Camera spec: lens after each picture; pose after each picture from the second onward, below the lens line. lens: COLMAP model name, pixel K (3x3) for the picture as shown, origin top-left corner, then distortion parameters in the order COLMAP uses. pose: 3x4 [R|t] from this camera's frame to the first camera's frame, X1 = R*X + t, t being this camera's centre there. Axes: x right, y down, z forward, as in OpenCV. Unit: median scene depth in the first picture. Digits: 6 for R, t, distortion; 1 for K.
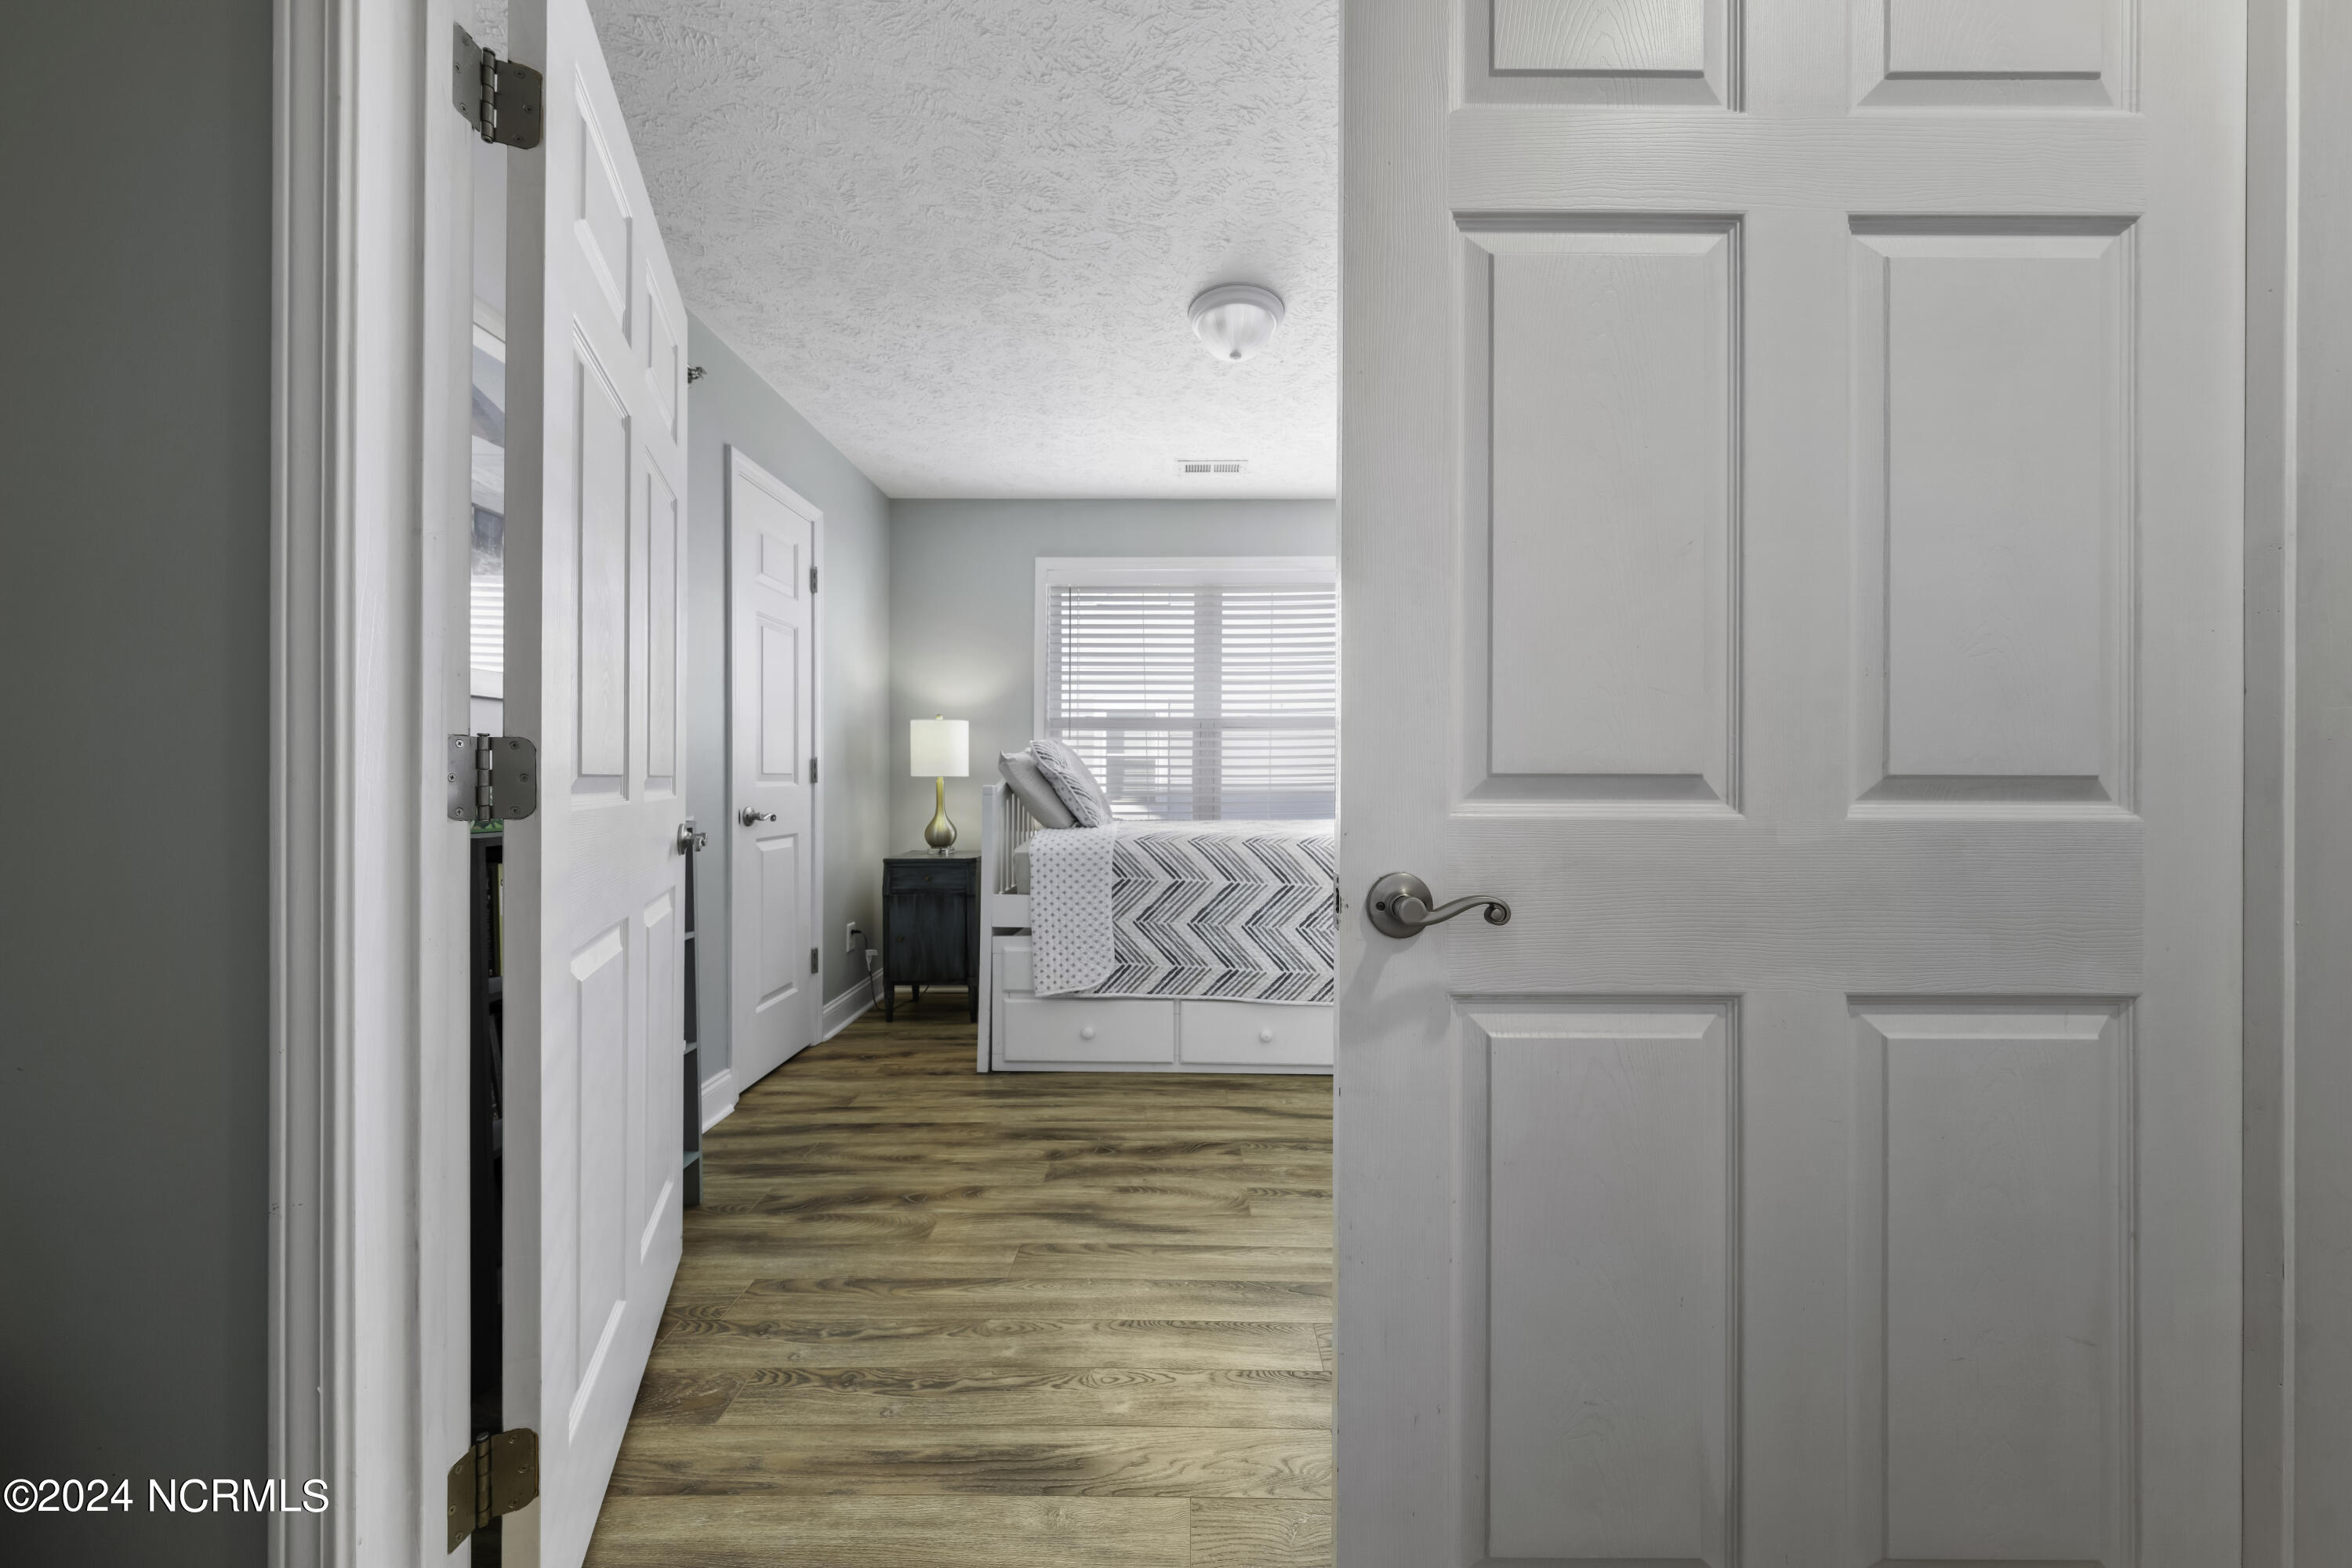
lens RADIAL K [[789.9, 0, 1194.7], [0, 789.9, 780.8], [0, 0, 1]] dist [0.000083, -0.000036]
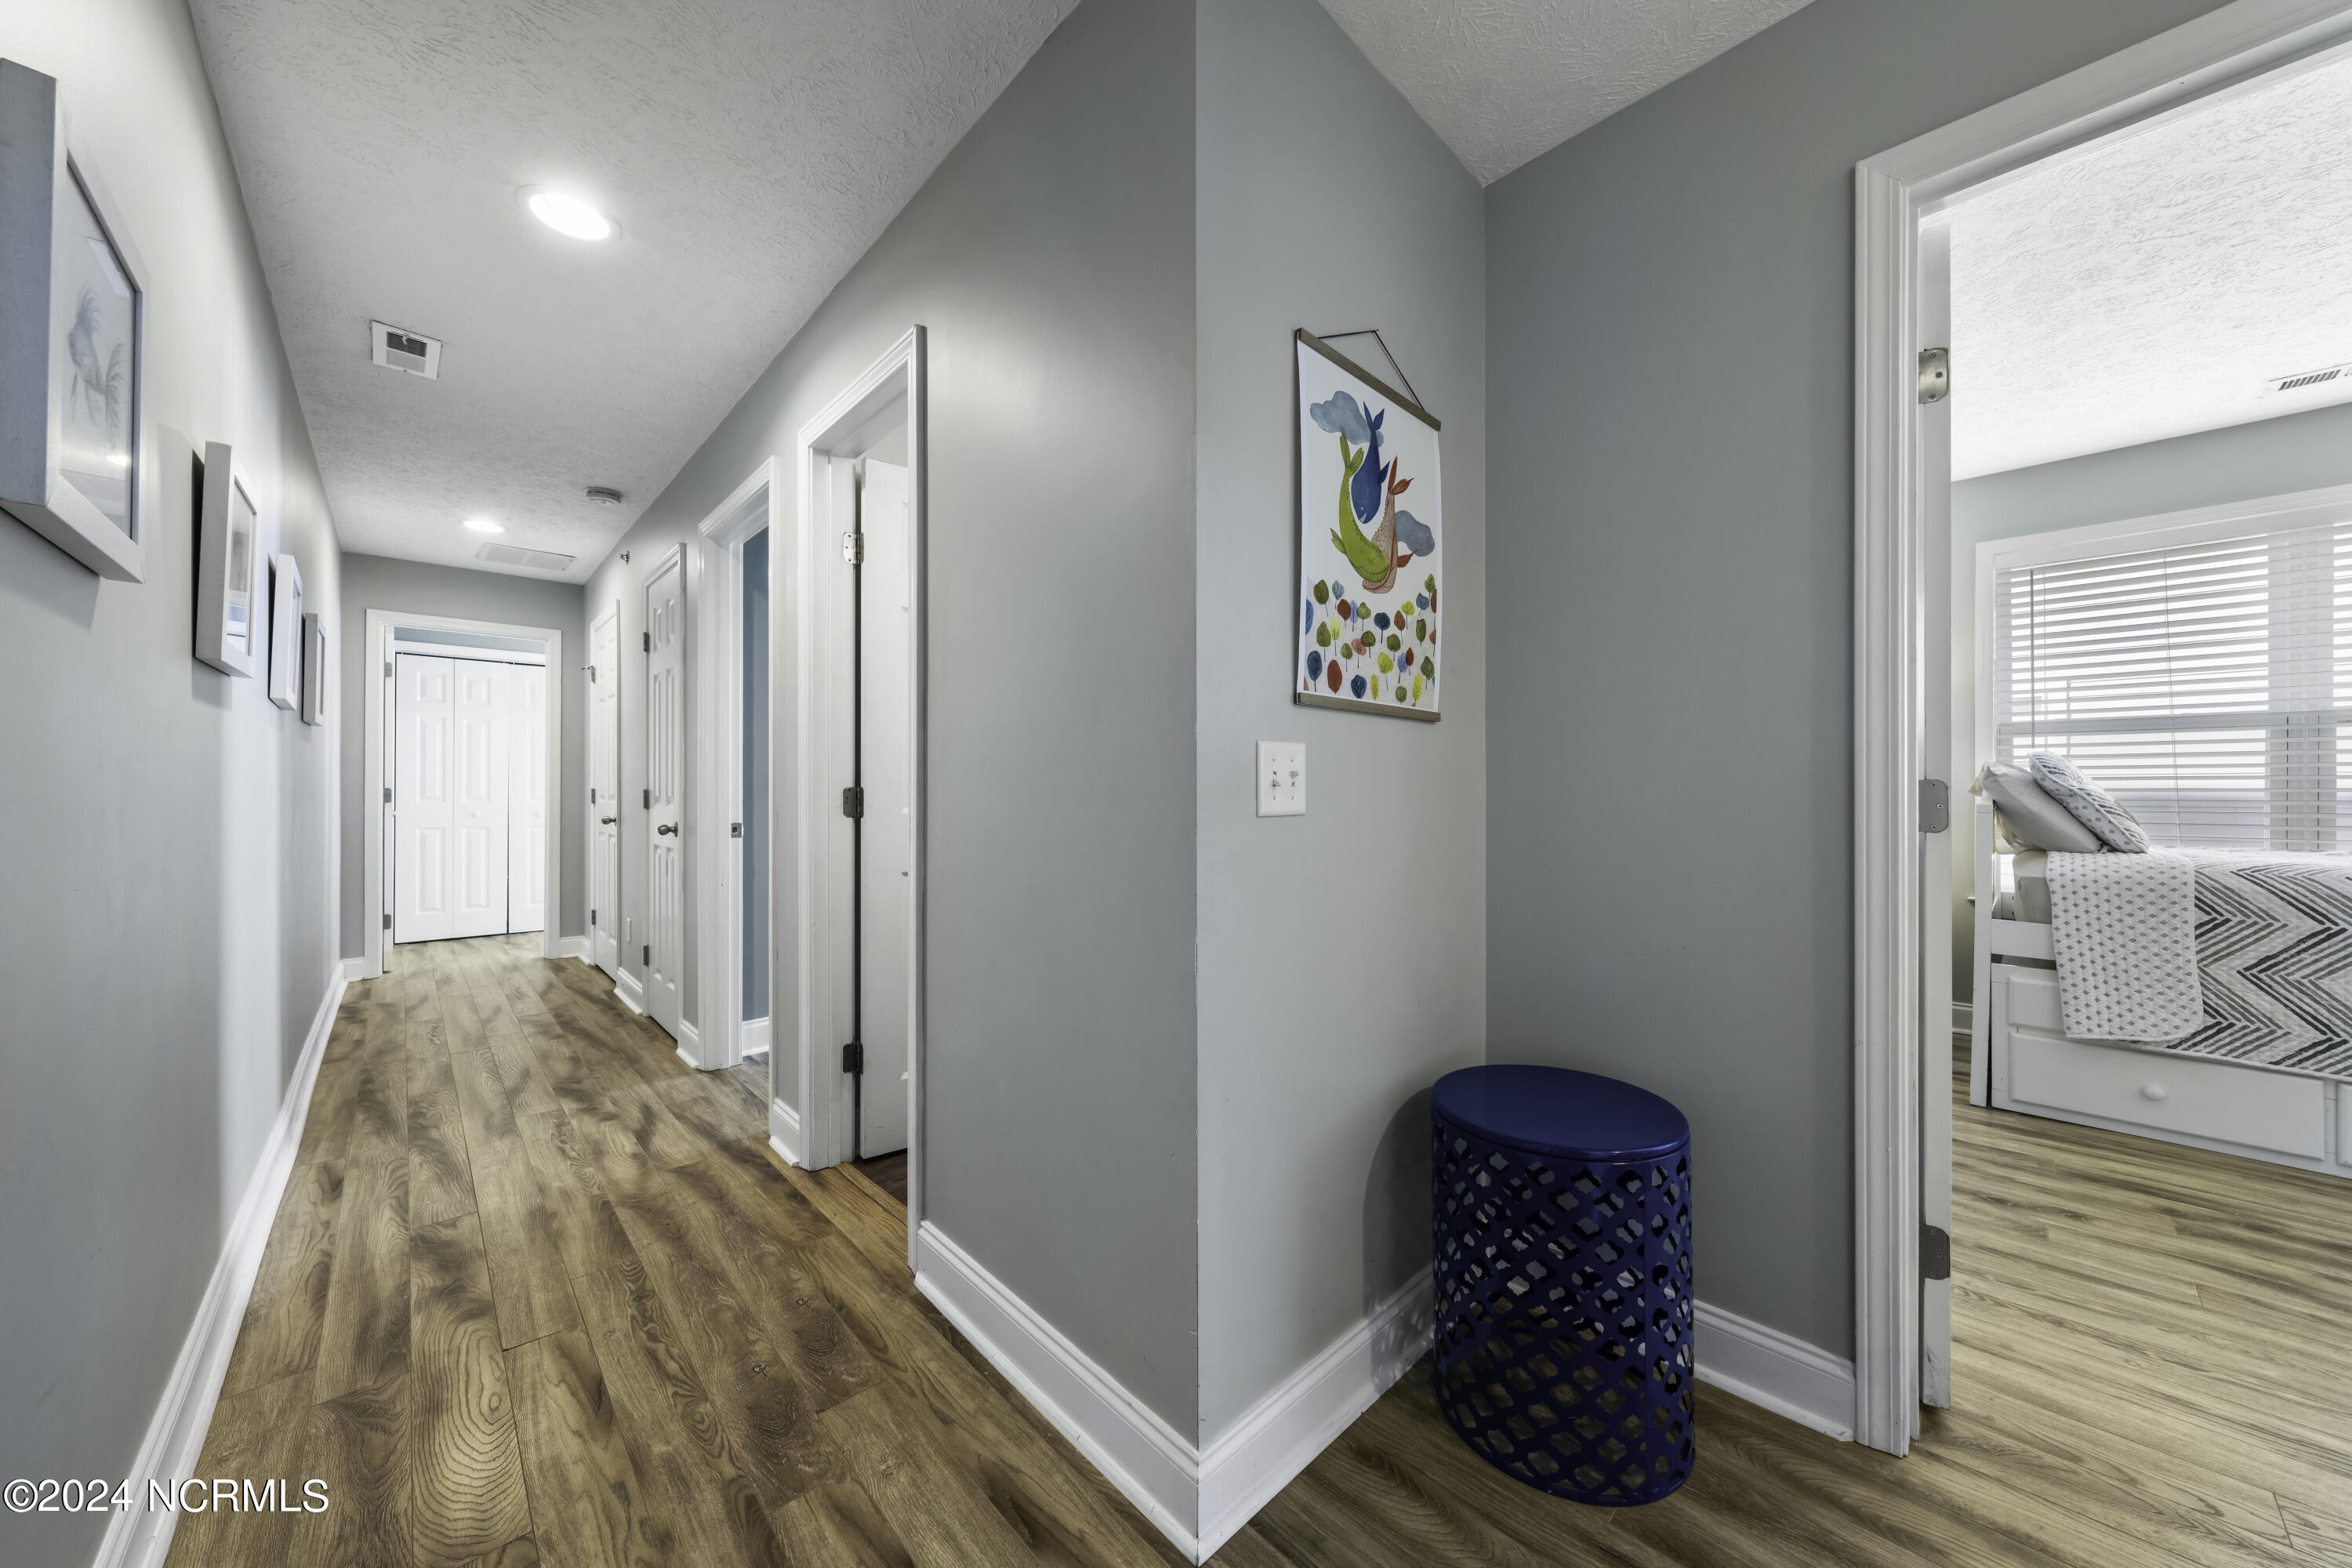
lens RADIAL K [[807.3, 0, 1176.0], [0, 807.3, 784.0], [0, 0, 1]] dist [-0.001827, -0.000204]
pose [[0.690186, -0.008362, -0.723584, -0.233198], [0.003107, 0.999958, -0.008593, -0.011950], [0.723626, 0.003683, 0.690183, -0.372547]]
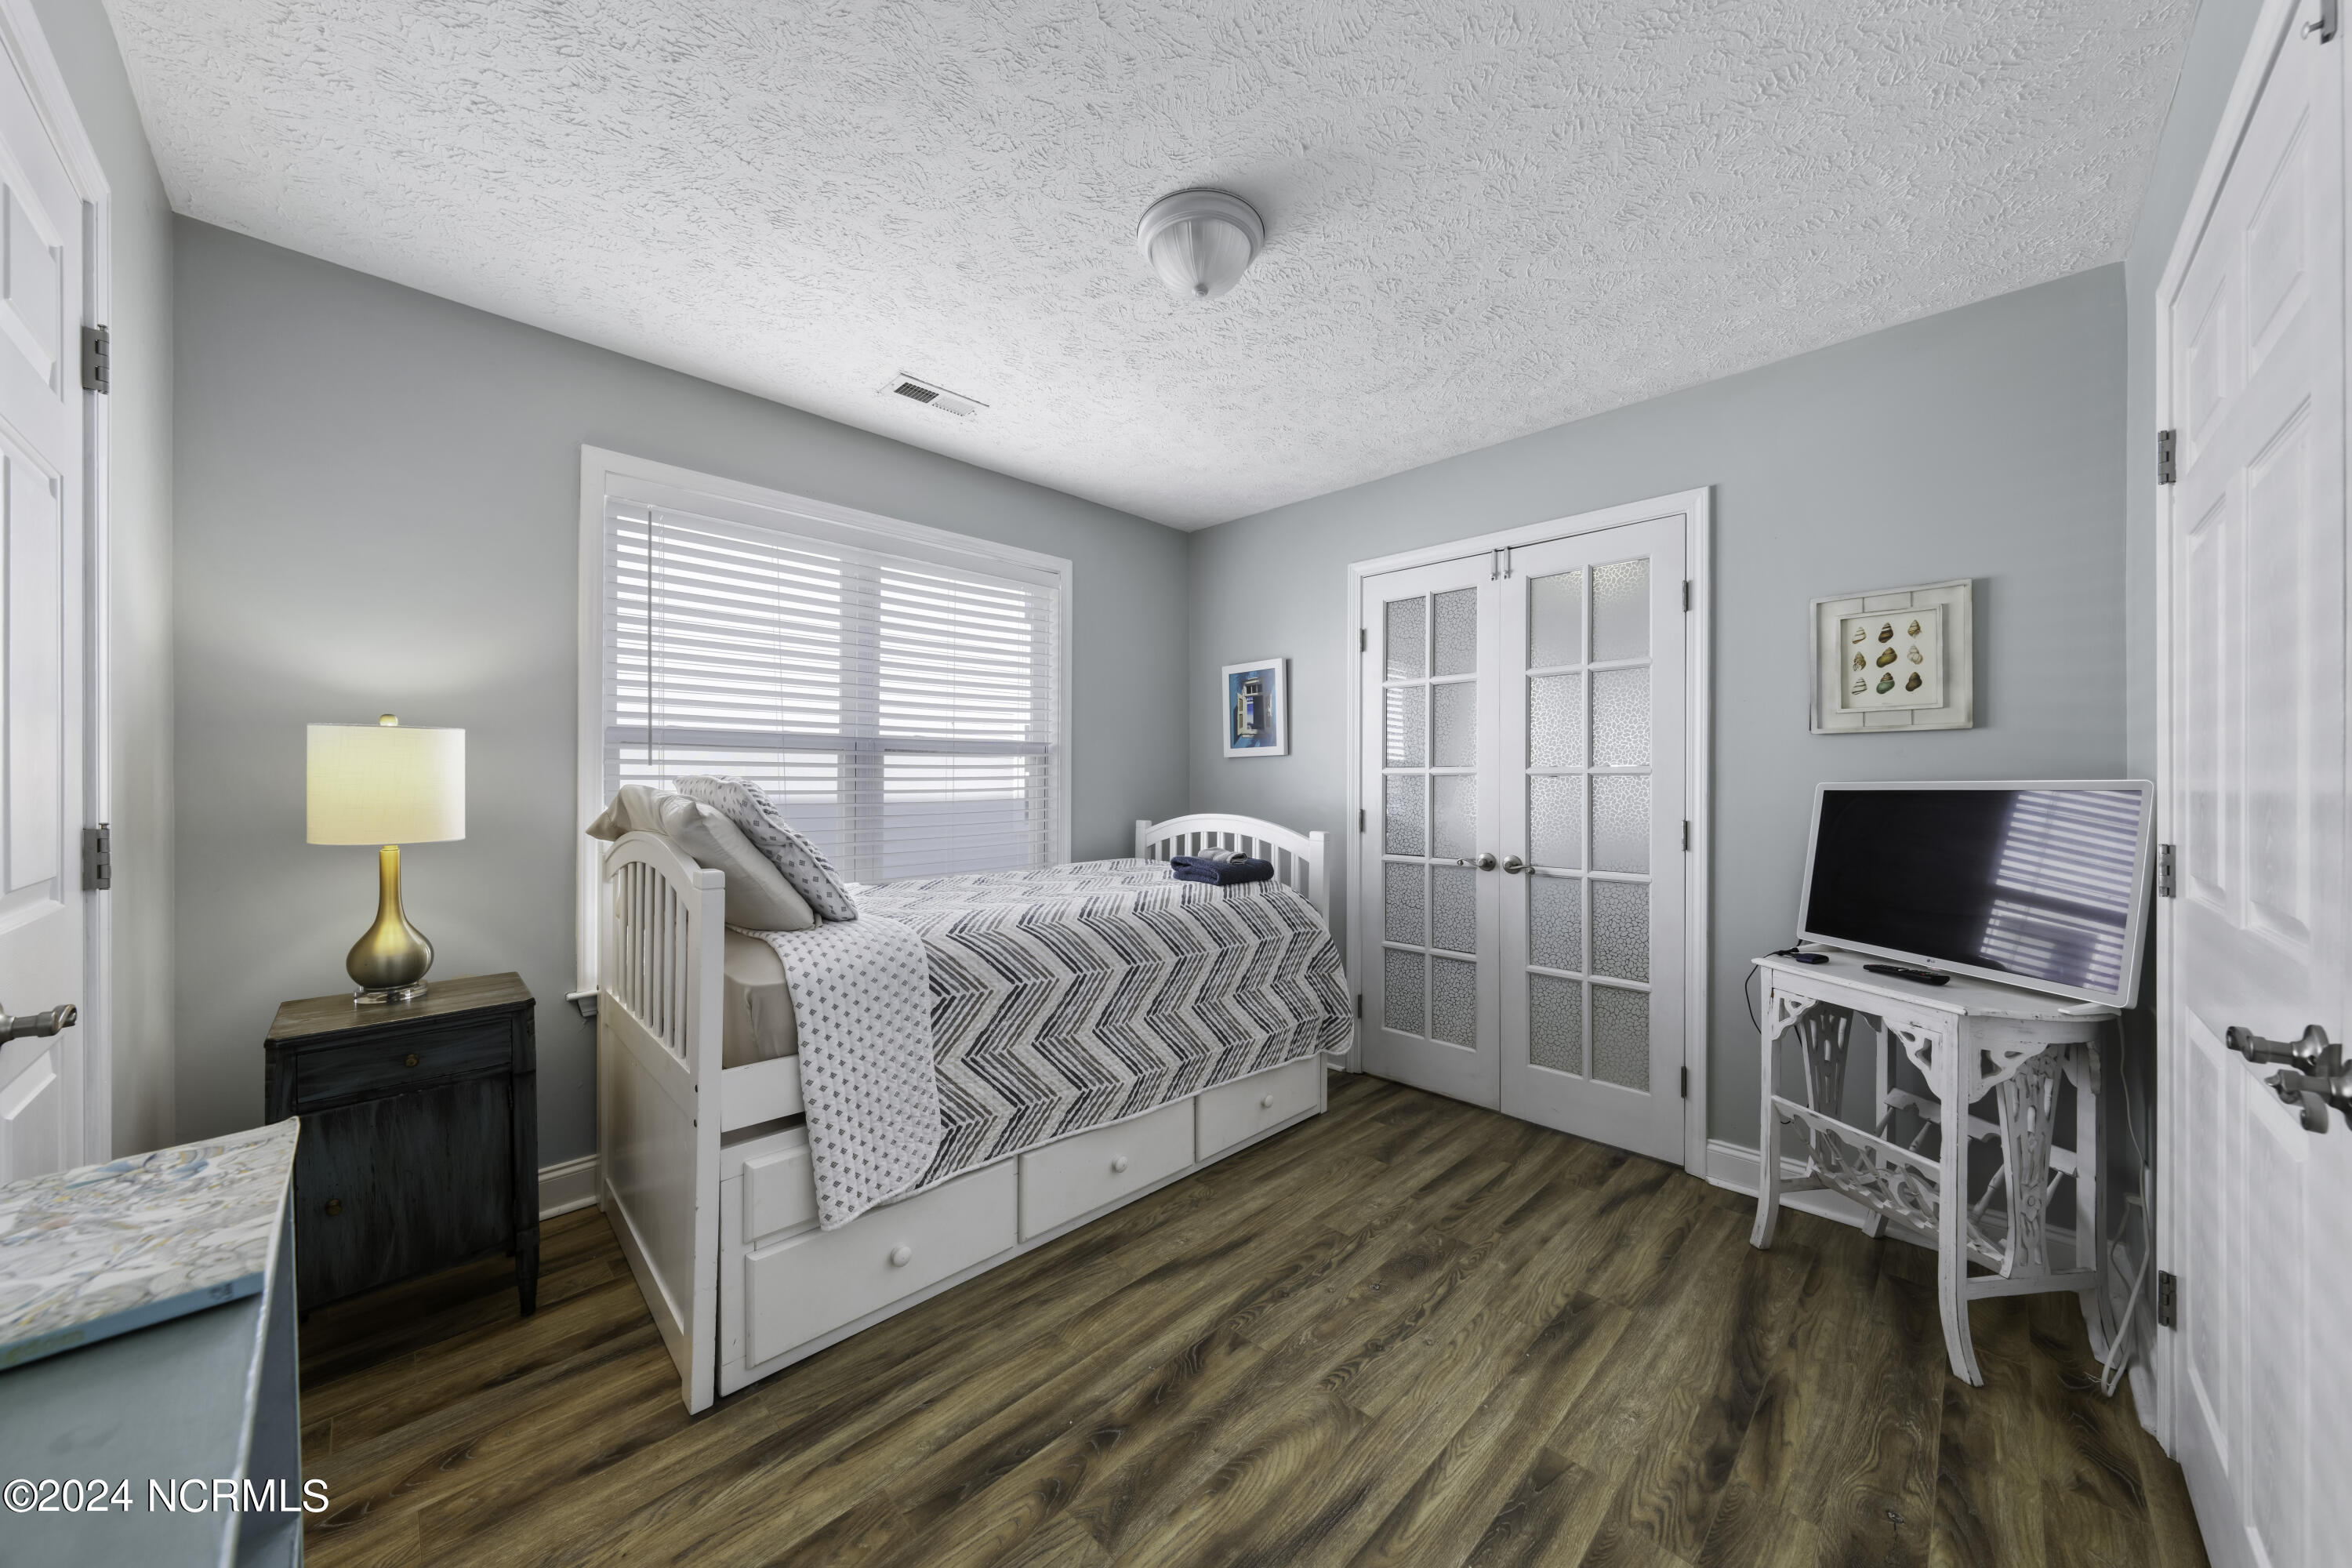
lens RADIAL K [[807.3, 0, 1176.0], [0, 807.3, 784.0], [0, 0, 1]] dist [-0.001827, -0.000204]
pose [[0.704429, -0.003008, 0.709768, -0.432706], [-0.000063, 0.999991, 0.004300, -0.056050], [-0.709774, -0.003074, 0.704423, 0.396638]]
